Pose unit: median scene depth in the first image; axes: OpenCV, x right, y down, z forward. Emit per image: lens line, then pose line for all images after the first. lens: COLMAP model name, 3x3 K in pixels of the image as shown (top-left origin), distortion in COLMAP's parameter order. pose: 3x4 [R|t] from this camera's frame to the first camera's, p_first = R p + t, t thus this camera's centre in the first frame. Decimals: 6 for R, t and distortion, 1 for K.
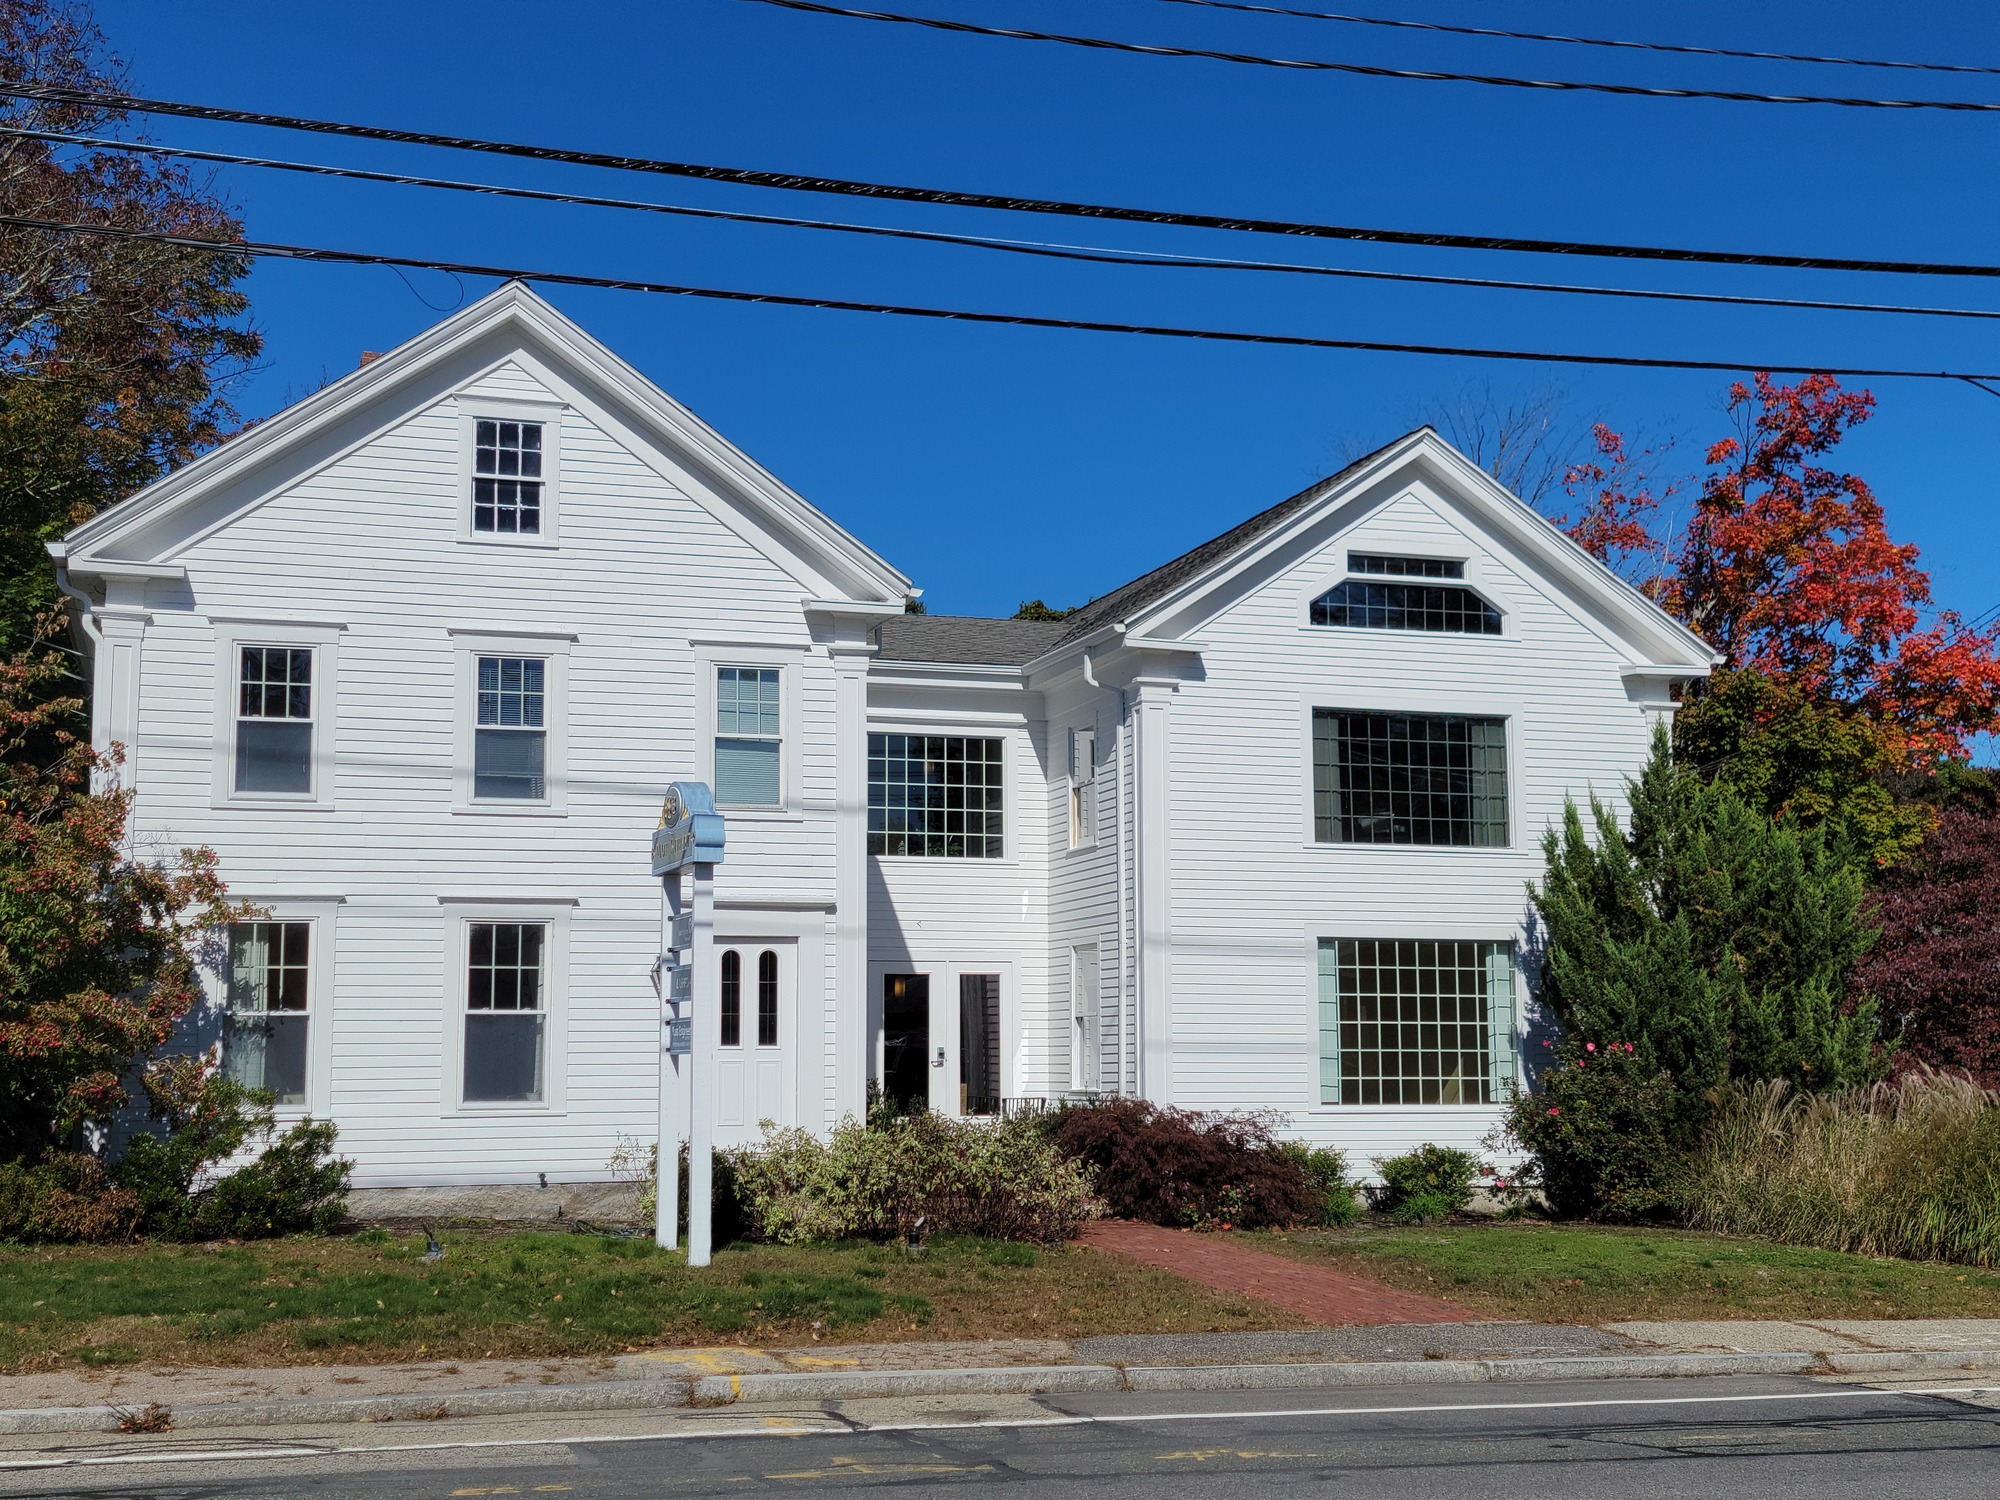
lens RADIAL K [[2506.4, 0, 991.3], [0, 2506.4, 734.7], [0, 0, 1]] dist [0.068178, 0.000000]
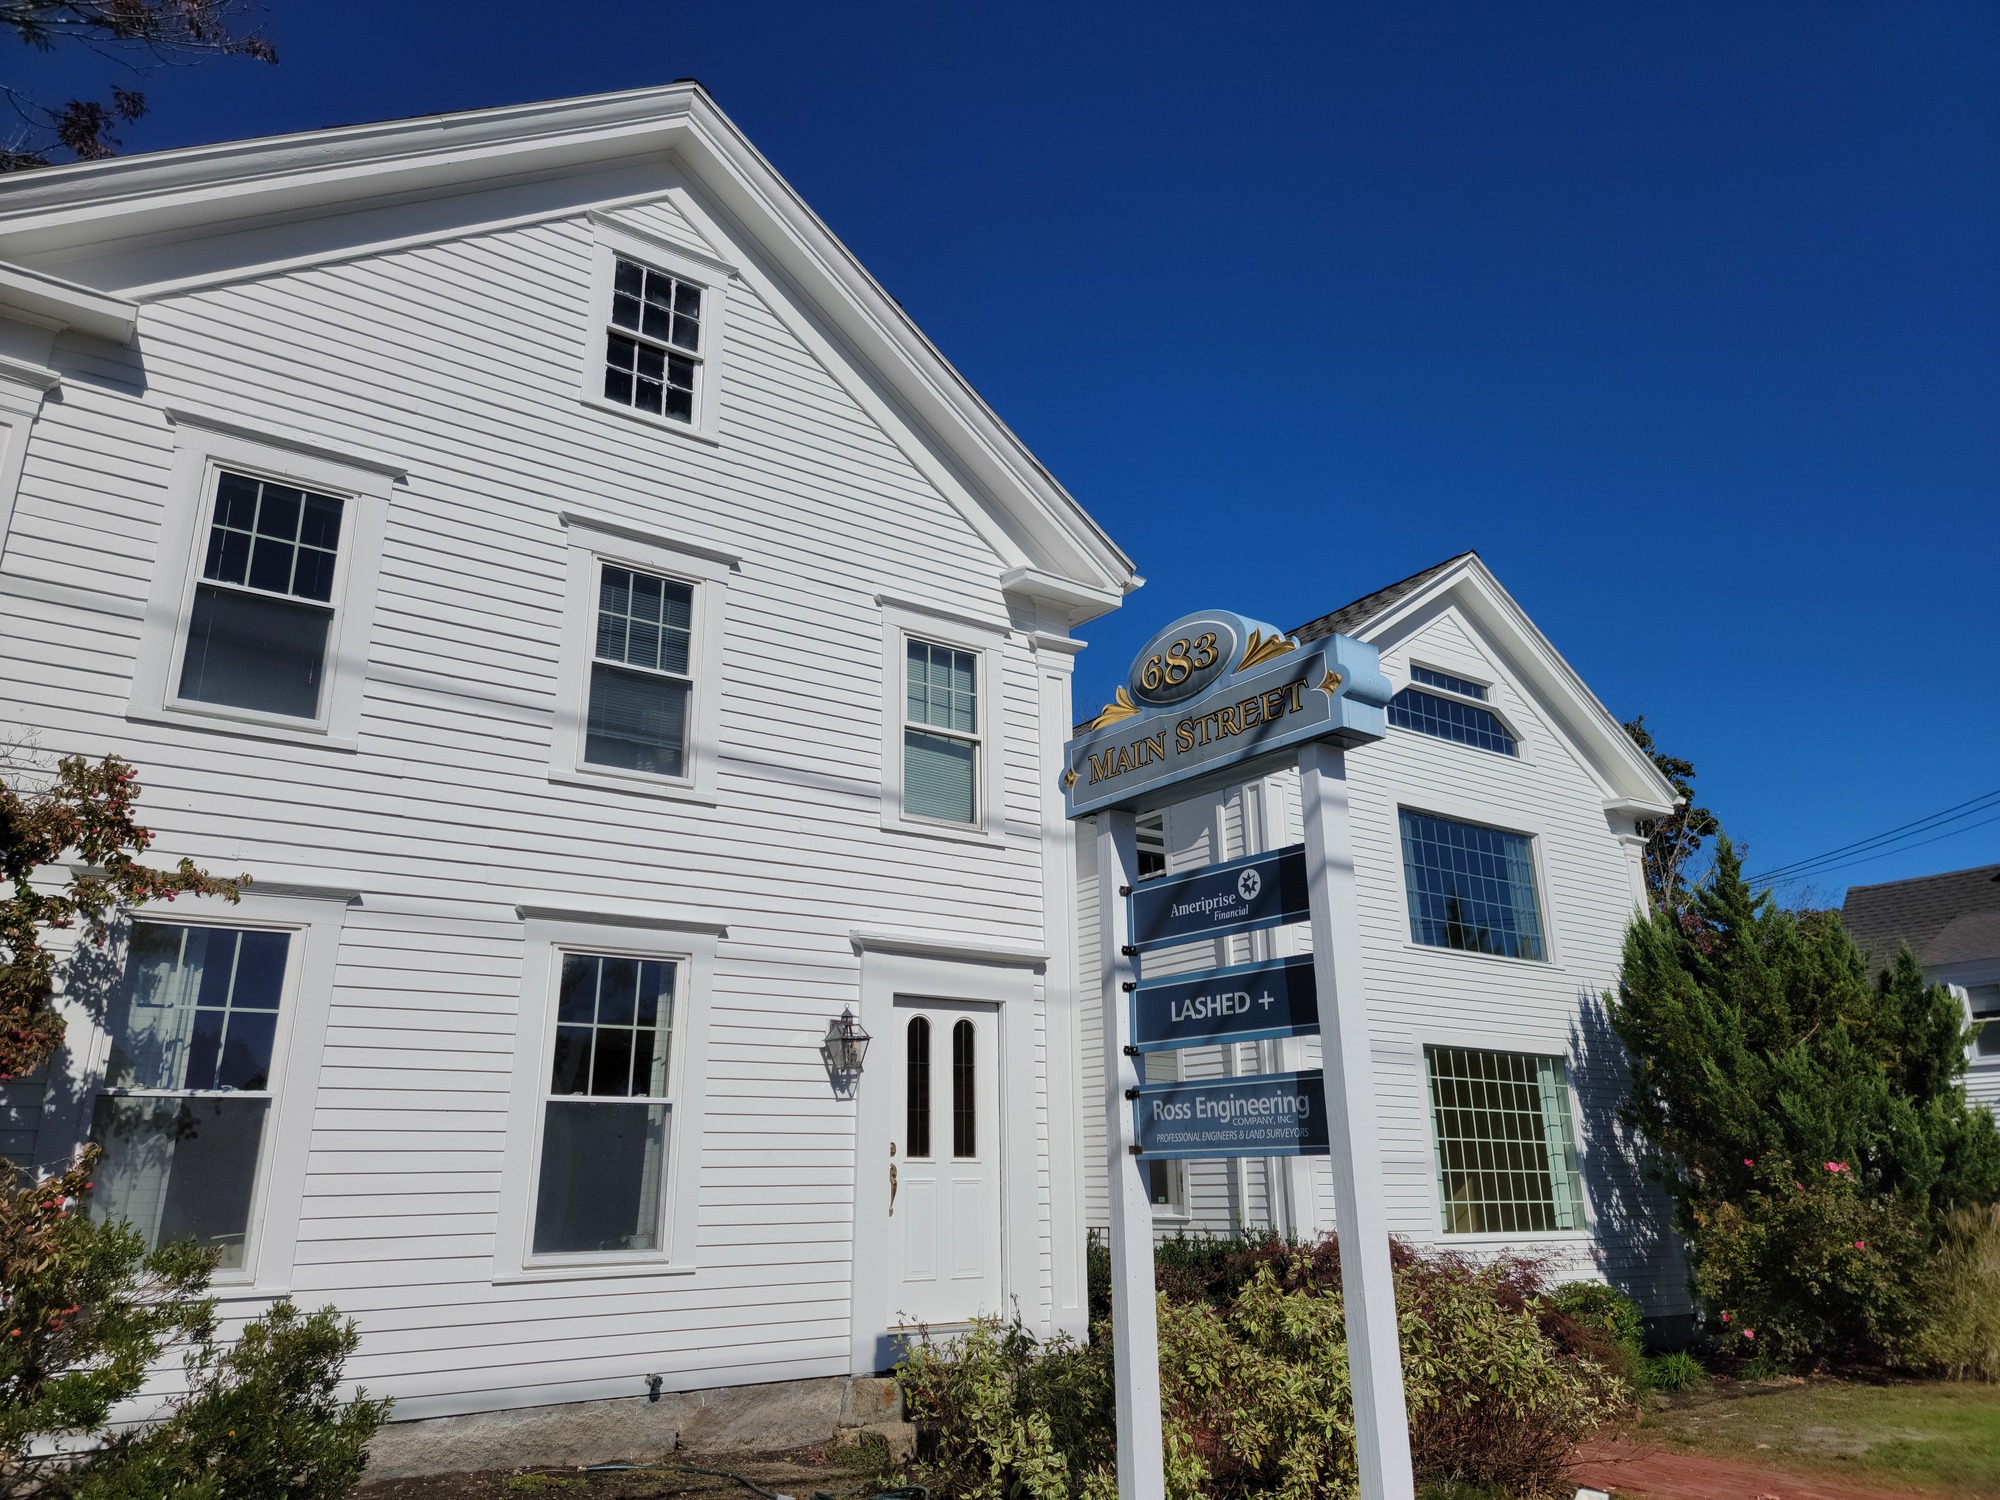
lens RADIAL K [[1391.2, 0, 1012.1], [0, 1391.2, 741.0], [0, 0, 1]] dist [0.079123, -0.067609]
pose [[0.953597, 0.087150, 0.288198, -0.200348], [-0.034004, 0.982242, -0.184513, 0.081468], [-0.299160, 0.166151, 0.939626, 0.608962]]
